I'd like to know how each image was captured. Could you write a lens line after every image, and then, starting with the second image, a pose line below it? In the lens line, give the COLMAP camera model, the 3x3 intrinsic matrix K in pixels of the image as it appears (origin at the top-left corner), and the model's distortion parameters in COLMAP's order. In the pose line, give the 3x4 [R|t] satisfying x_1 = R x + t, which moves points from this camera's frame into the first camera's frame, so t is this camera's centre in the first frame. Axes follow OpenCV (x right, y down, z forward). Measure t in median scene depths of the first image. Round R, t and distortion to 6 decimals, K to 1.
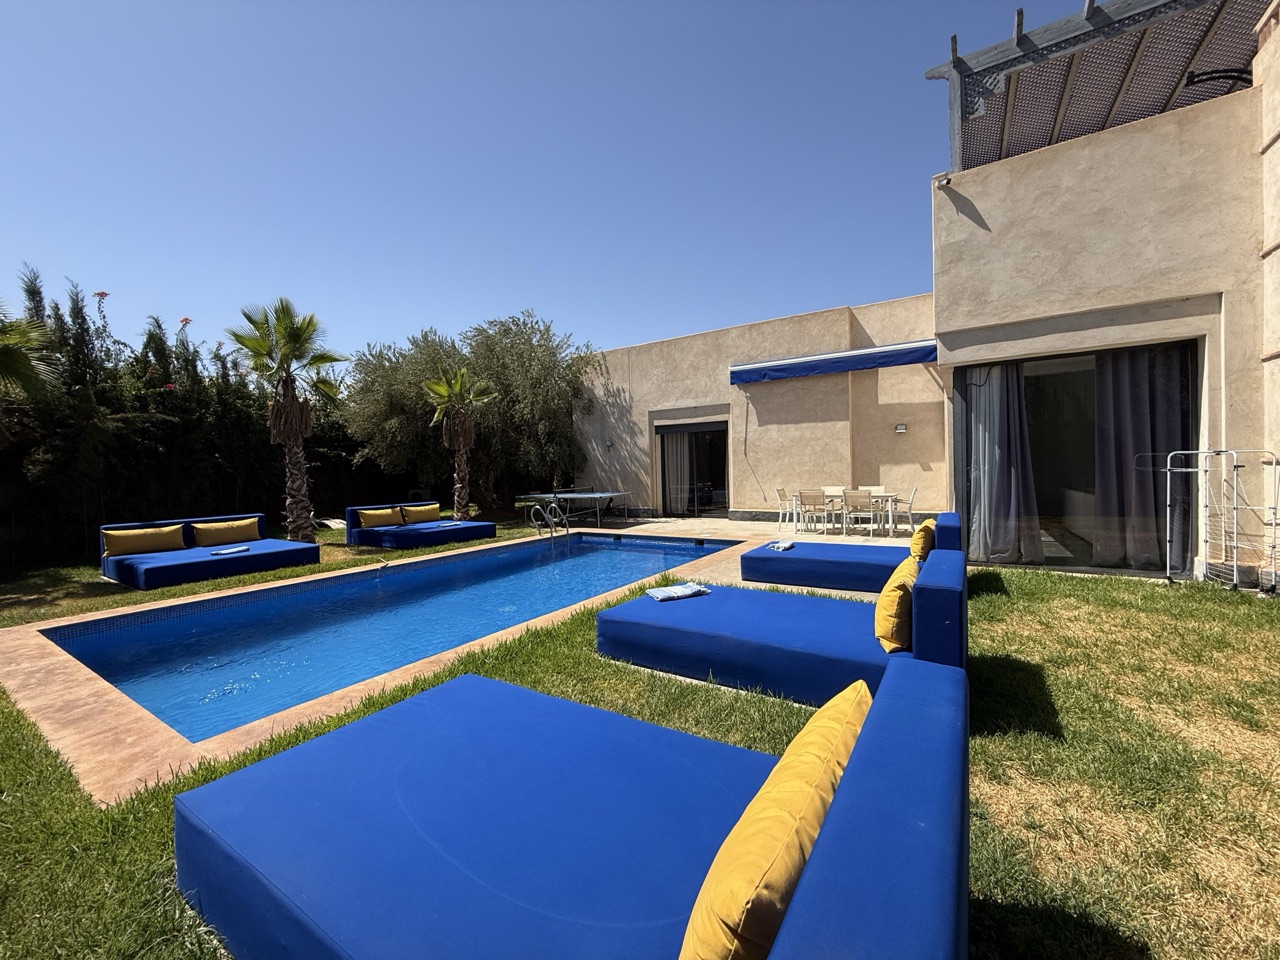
lens RADIAL K [[510.1, 0, 636.8], [0, 510.1, 479.5], [0, 0, 1]] dist [0.000267, 0.000374]
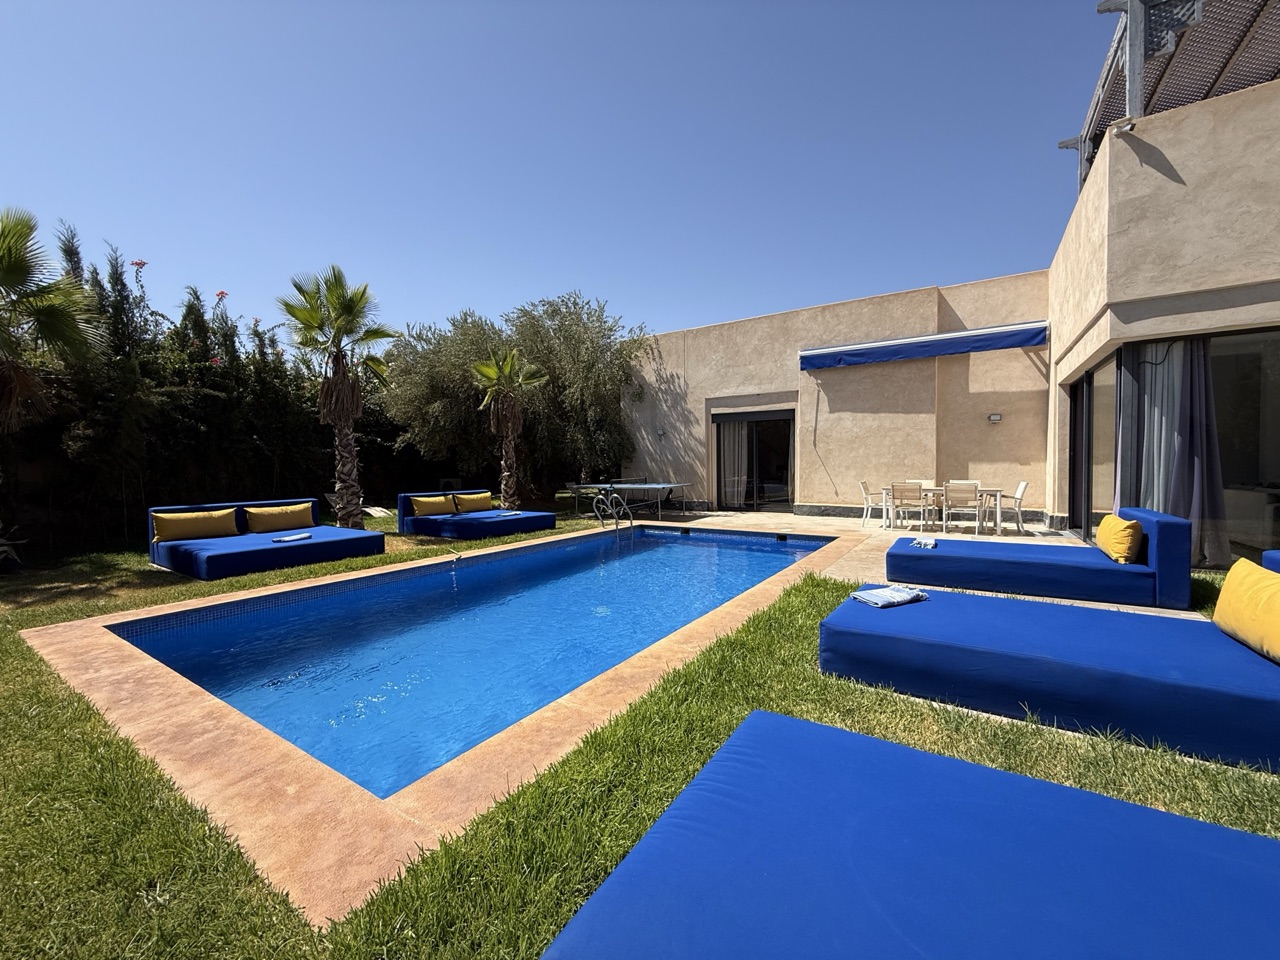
lens RADIAL K [[510.3, 0, 637.0], [0, 510.3, 479.4], [0, 0, 1]] dist [0.000514, 0.000525]
pose [[0.999846, 0.016250, -0.006650, -0.119544], [-0.016187, 0.999825, 0.009430, 0.011510], [0.006802, -0.009321, 0.999933, 0.065577]]
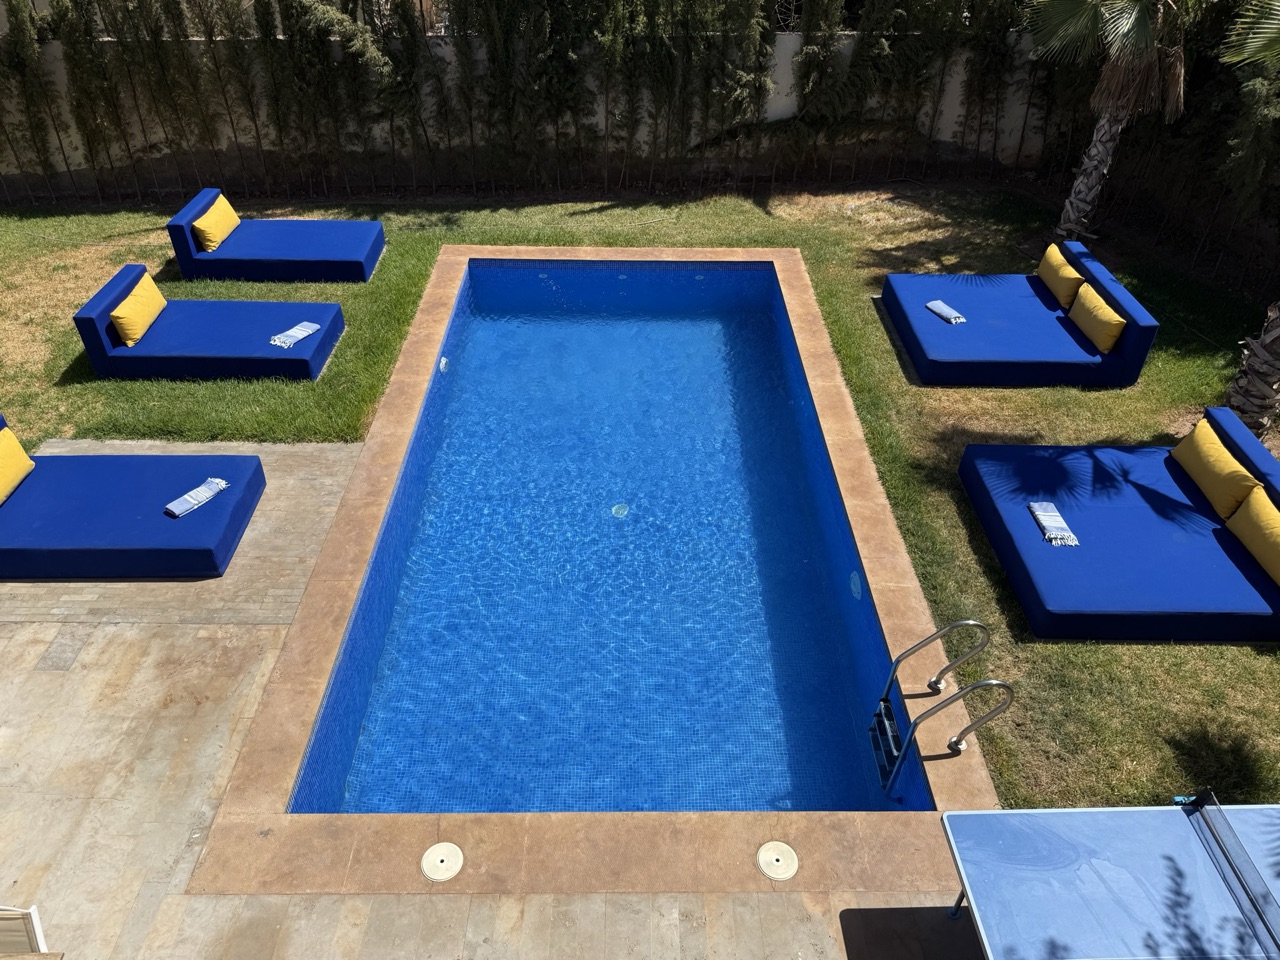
lens RADIAL K [[901.8, 0, 642.2], [0, 901.8, 478.7], [0, 0, 1]] dist [0.033944, -0.052016]
pose [[-0.834091, 0.352794, -0.424061, 0.165206], [-0.000978, 0.767800, 0.640689, -0.358319], [0.551625, 0.534807, -0.640071, 1.167872]]
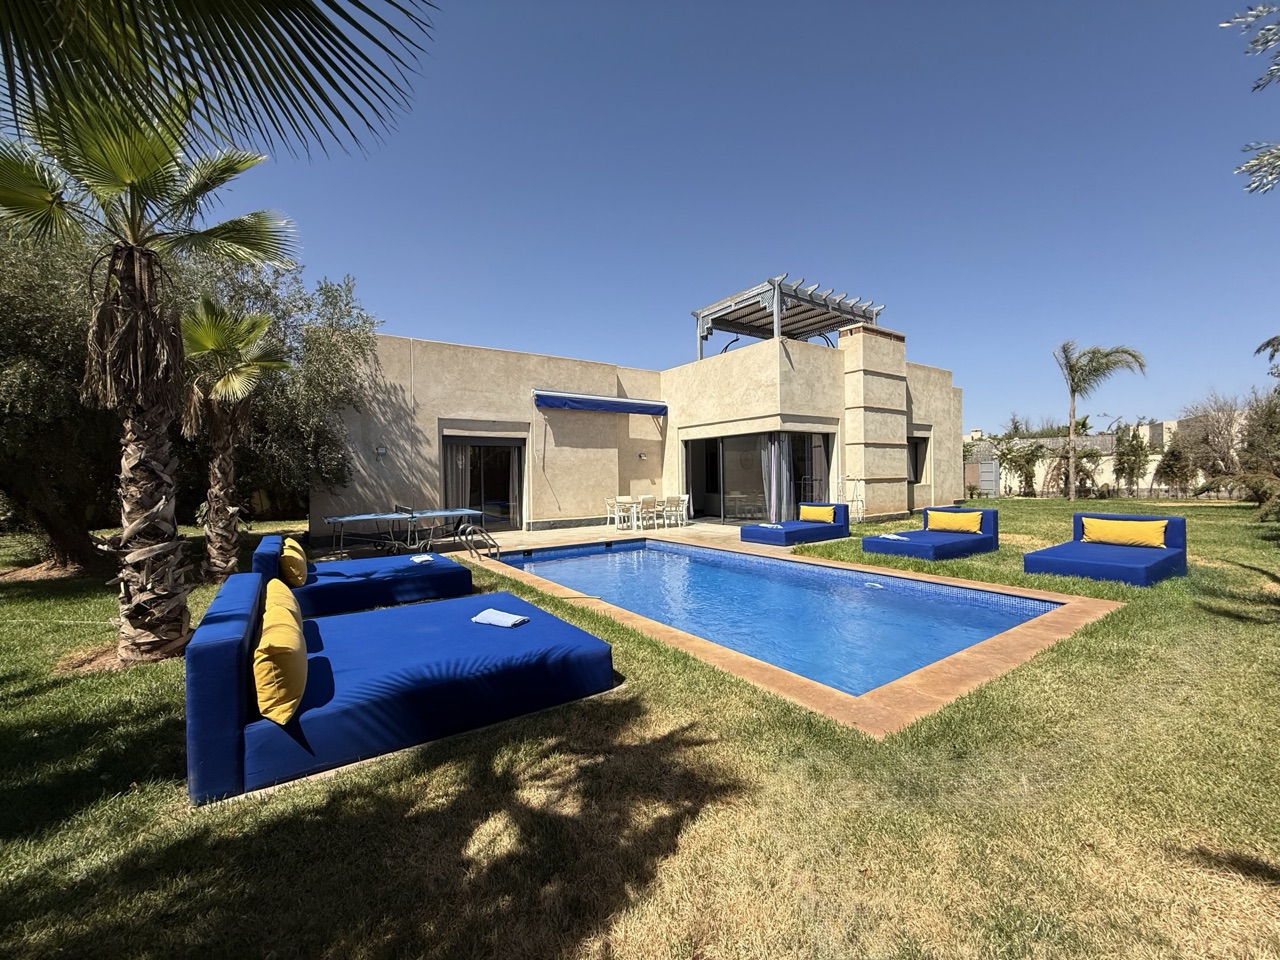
lens RADIAL K [[510.1, 0, 636.8], [0, 510.1, 479.5], [0, 0, 1]] dist [0.000267, 0.000374]
pose [[0.389483, 0.014728, 0.920916, -0.827645], [0.023331, 0.999394, -0.025850, 0.005080], [-0.920738, 0.031554, 0.388903, 0.426759]]
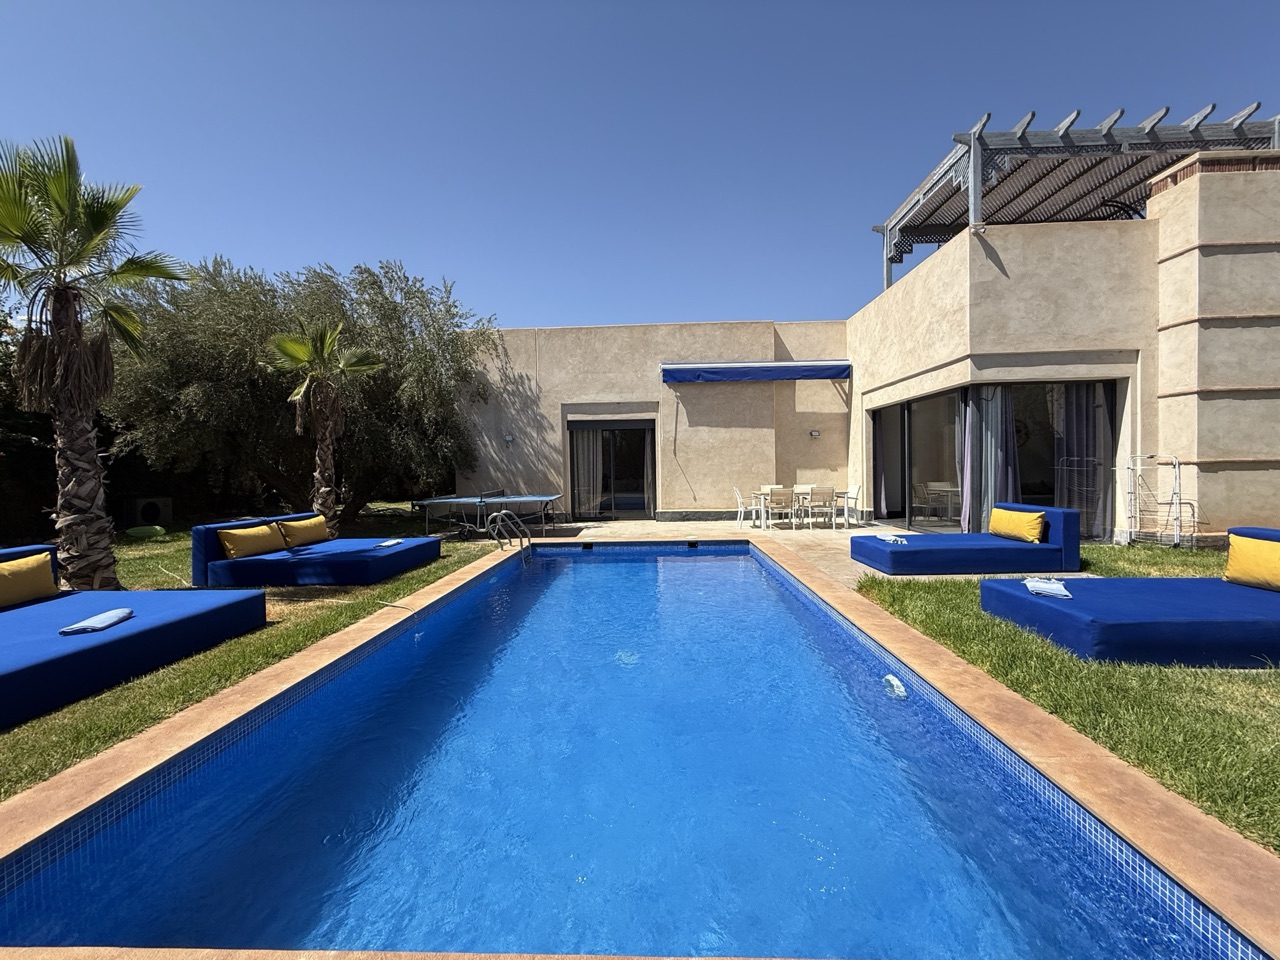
lens RADIAL K [[510.1, 0, 636.8], [0, 510.1, 479.5], [0, 0, 1]] dist [0.000267, 0.000374]
pose [[0.861531, -0.001351, 0.507704, -0.397427], [0.005668, 0.999960, -0.006957, 0.006845], [-0.507674, 0.008872, 0.861503, 0.208905]]
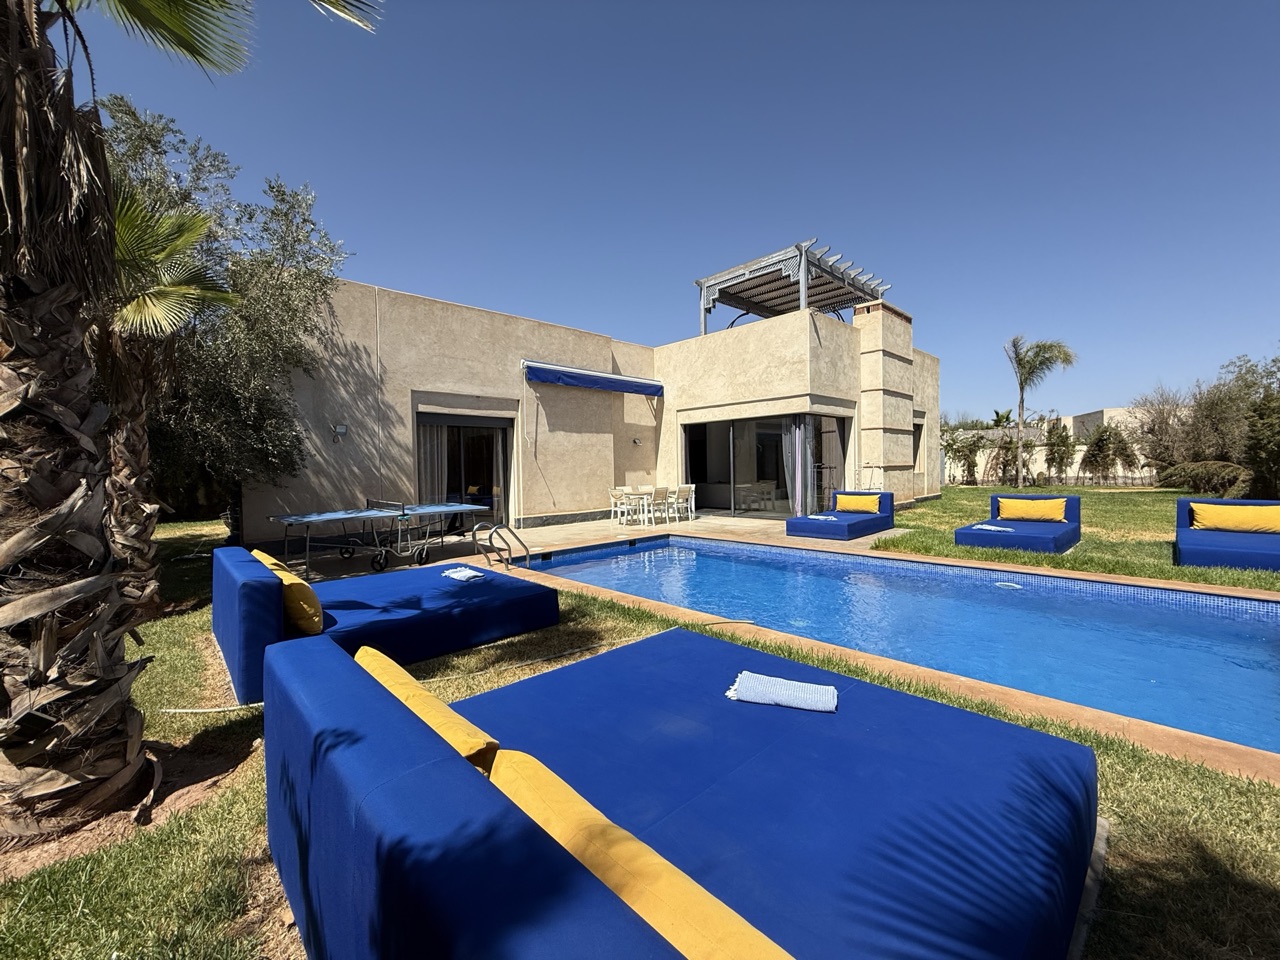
lens RADIAL K [[510.1, 0, 636.8], [0, 510.1, 479.5], [0, 0, 1]] dist [0.000267, 0.000374]
pose [[0.237447, -0.000045, 0.971401, -0.742538], [0.031029, 0.999490, -0.007539, 0.006832], [-0.970905, 0.031931, 0.237327, 0.668751]]
